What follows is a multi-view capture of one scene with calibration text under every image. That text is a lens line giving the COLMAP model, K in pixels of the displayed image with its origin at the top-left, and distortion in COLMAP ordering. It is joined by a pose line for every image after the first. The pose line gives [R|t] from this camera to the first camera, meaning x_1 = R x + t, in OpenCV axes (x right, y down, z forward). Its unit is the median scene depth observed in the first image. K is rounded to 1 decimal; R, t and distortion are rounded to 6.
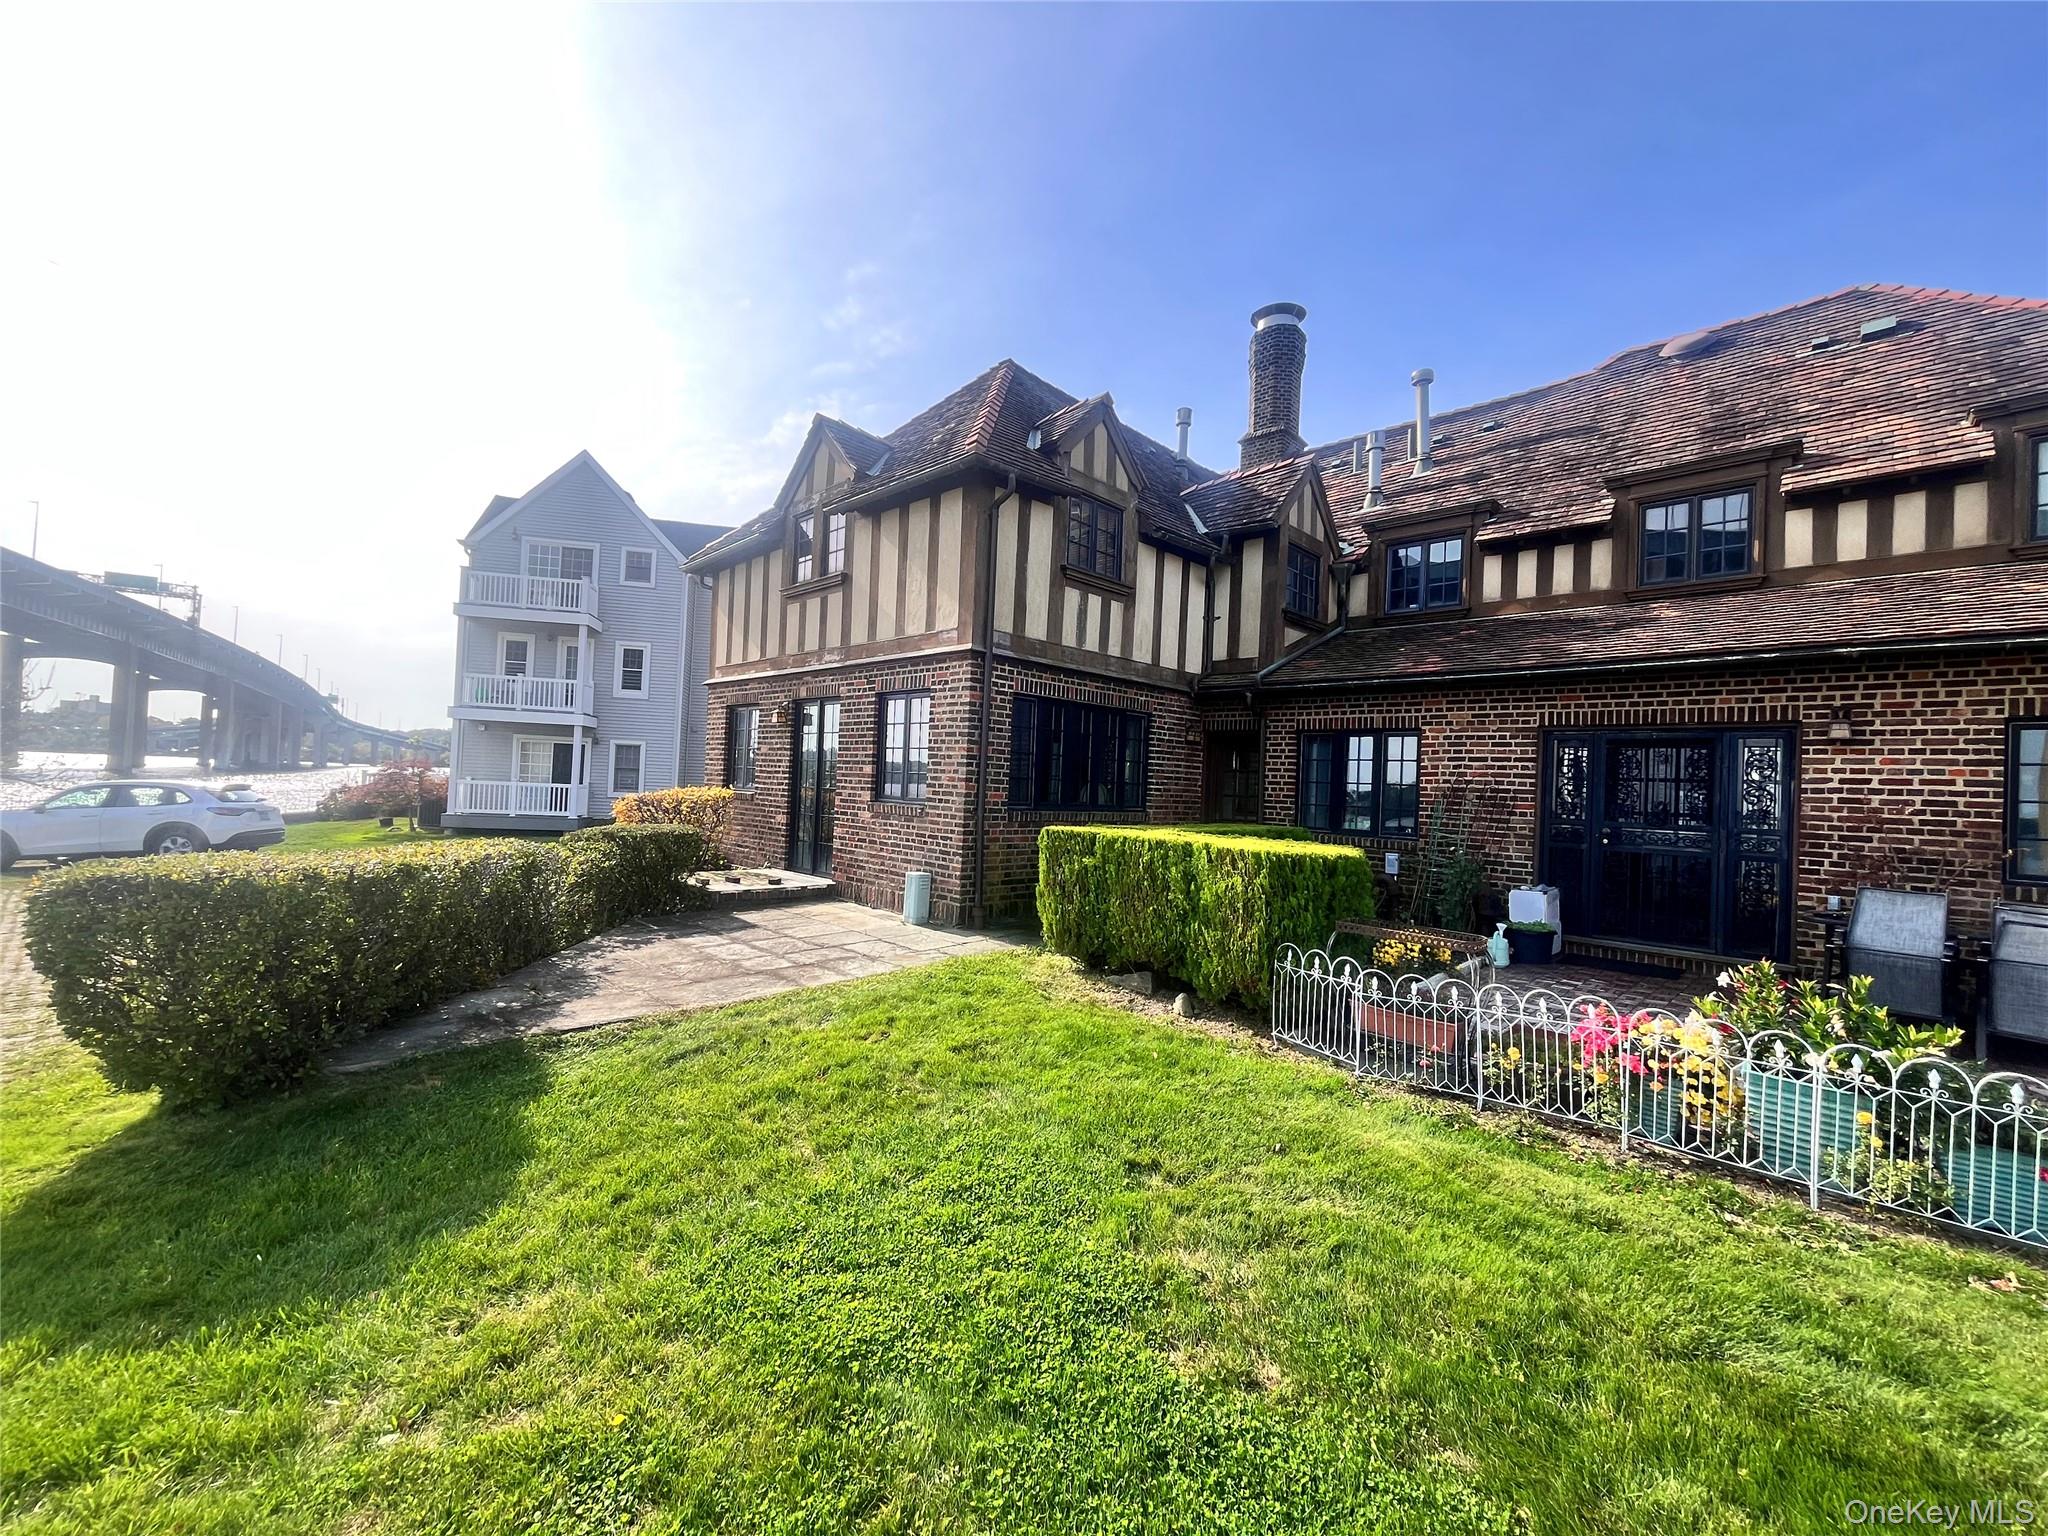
lens RADIAL K [[825.2, 0, 1024.0], [0, 825.2, 768.0], [0, 0, 1]] dist [-0.000669, -0.000549]
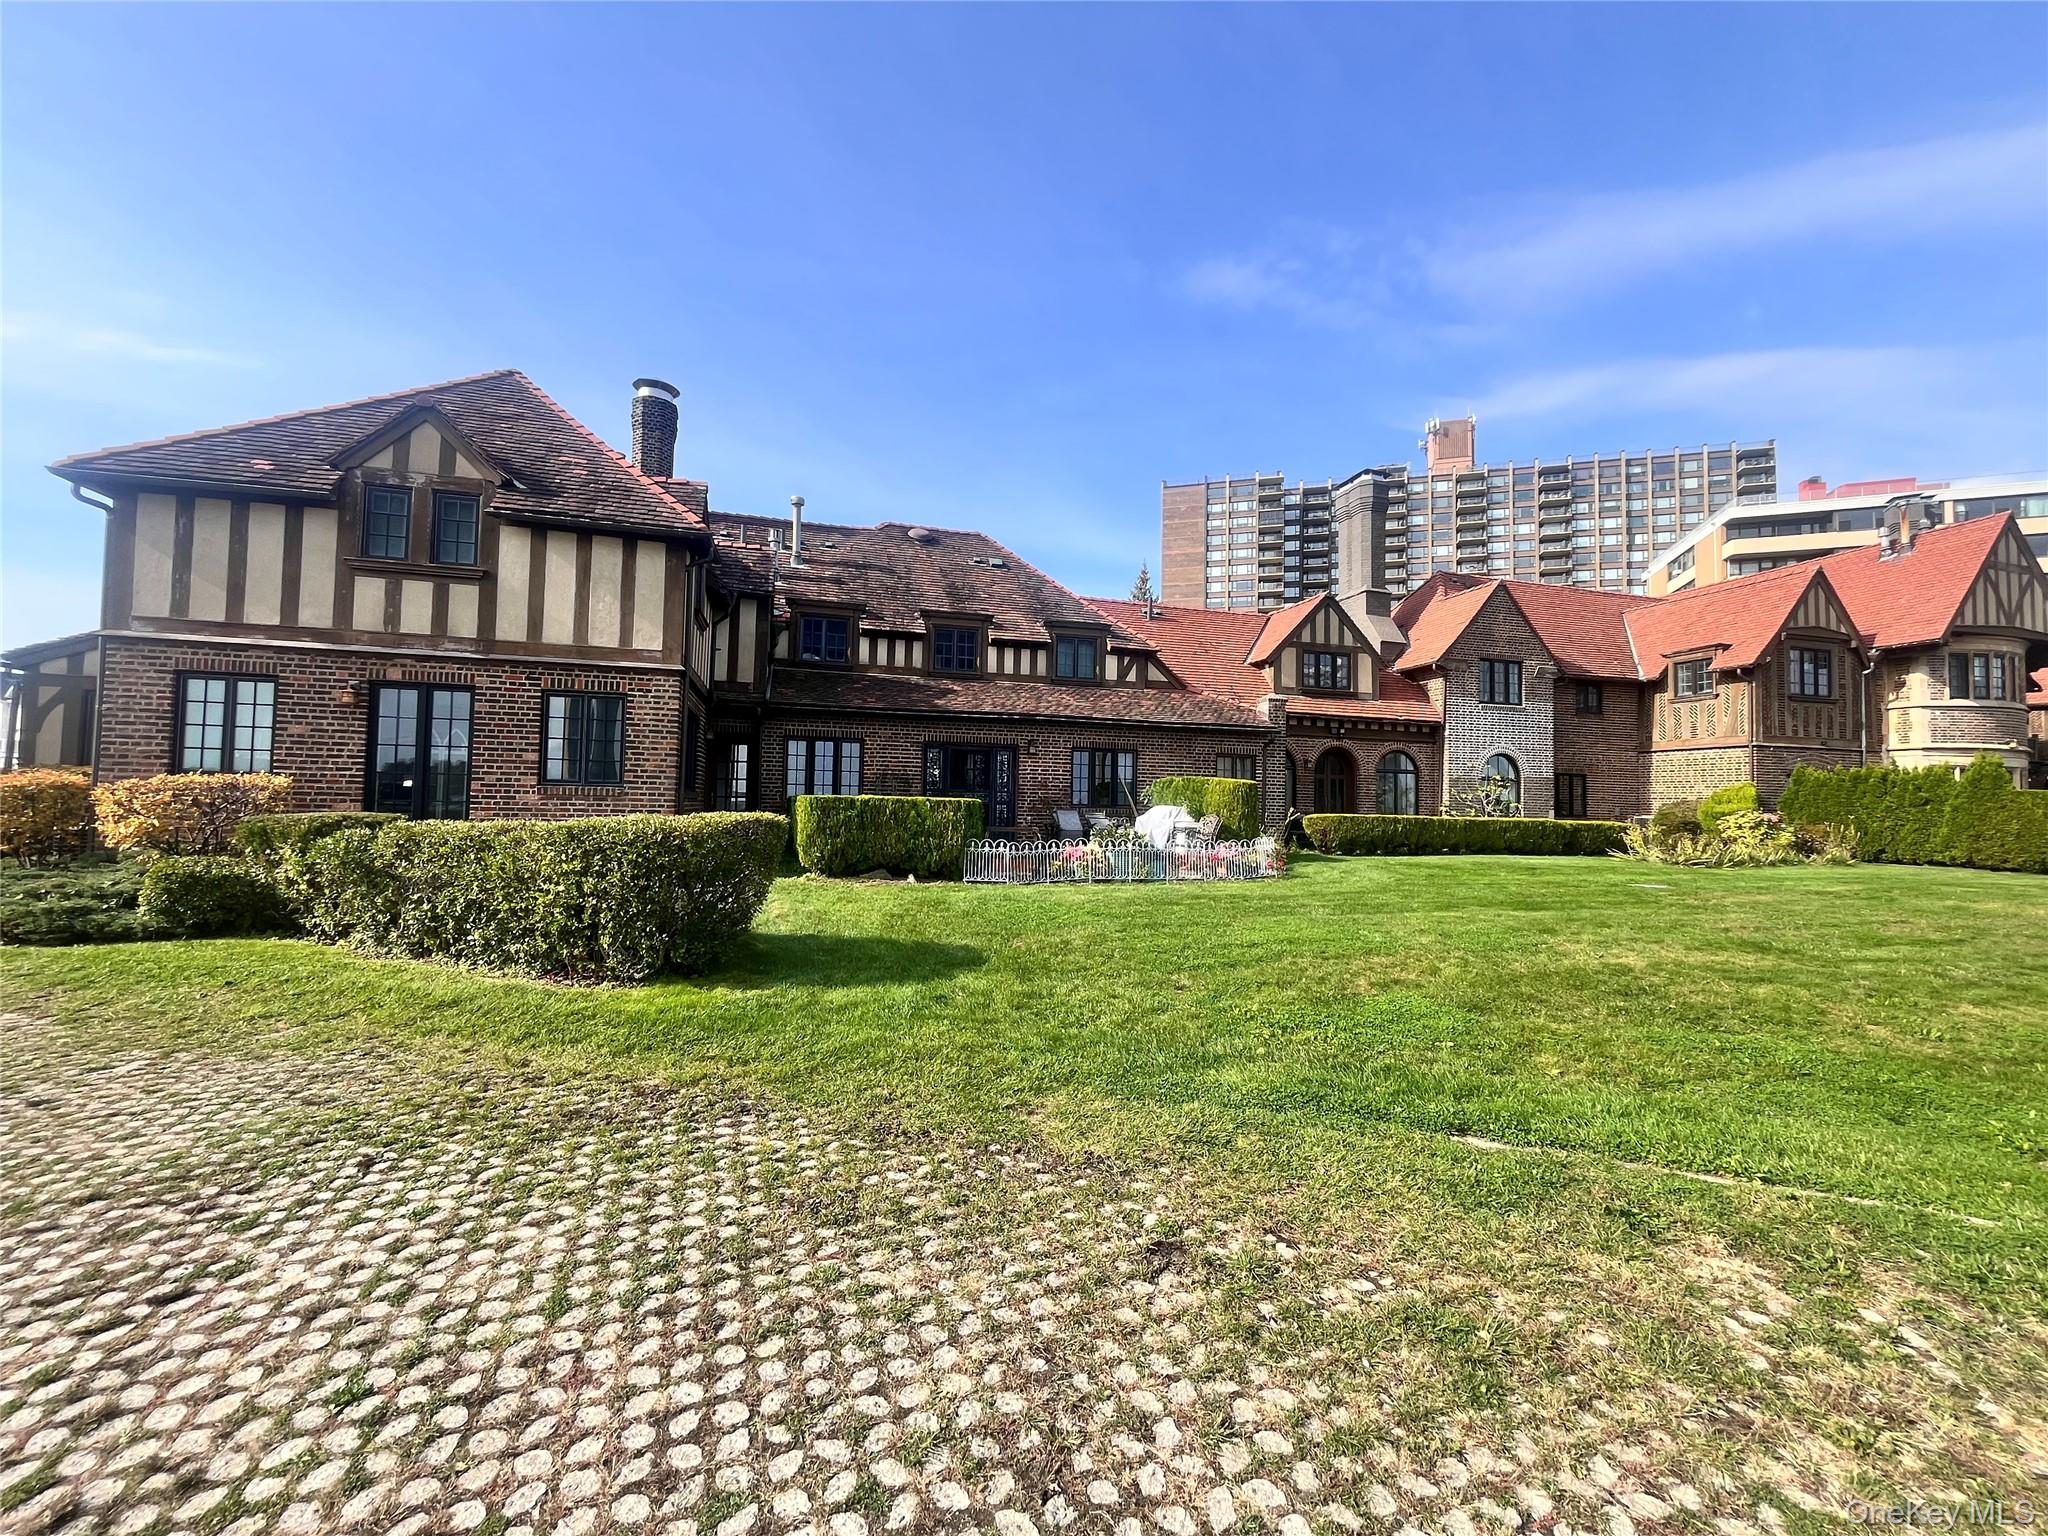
lens RADIAL K [[825.2, 0, 1024.0], [0, 825.2, 768.0], [0, 0, 1]] dist [-0.000669, -0.000549]
pose [[0.479066, 0.005668, 0.877760, -0.911569], [-0.017278, 0.999846, 0.002973, 0.002382], [-0.877609, -0.016591, 0.479091, -0.129756]]
